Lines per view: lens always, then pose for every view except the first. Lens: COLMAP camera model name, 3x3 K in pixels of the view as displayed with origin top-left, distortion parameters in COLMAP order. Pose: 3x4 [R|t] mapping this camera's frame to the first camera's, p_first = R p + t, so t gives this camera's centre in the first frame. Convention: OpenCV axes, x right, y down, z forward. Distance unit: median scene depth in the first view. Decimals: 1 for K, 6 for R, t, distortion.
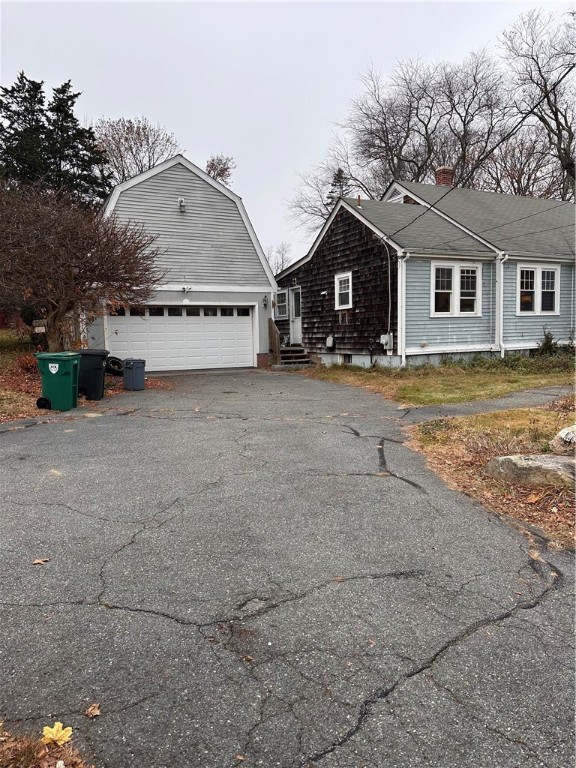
lens RADIAL K [[544.3, 0, 287.3], [0, 544.3, 390.8], [0, 0, 1]] dist [0.065547, -0.082900]
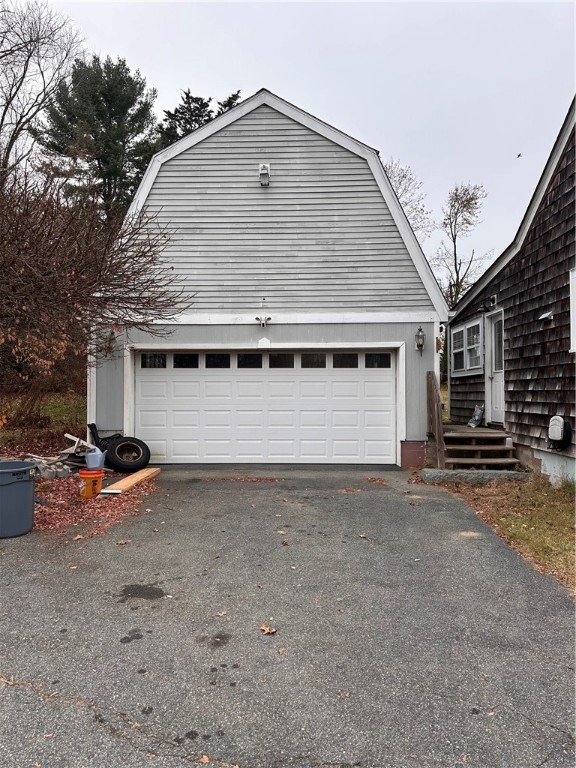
lens RADIAL K [[544.3, 0, 281.8], [0, 544.3, 384.5], [0, 0, 1]] dist [0.065547, -0.082900]
pose [[0.885518, 0.012172, -0.464445, 0.082202], [-0.063102, 0.993544, -0.094274, -0.065721], [0.460299, 0.112789, 0.880570, 0.494812]]
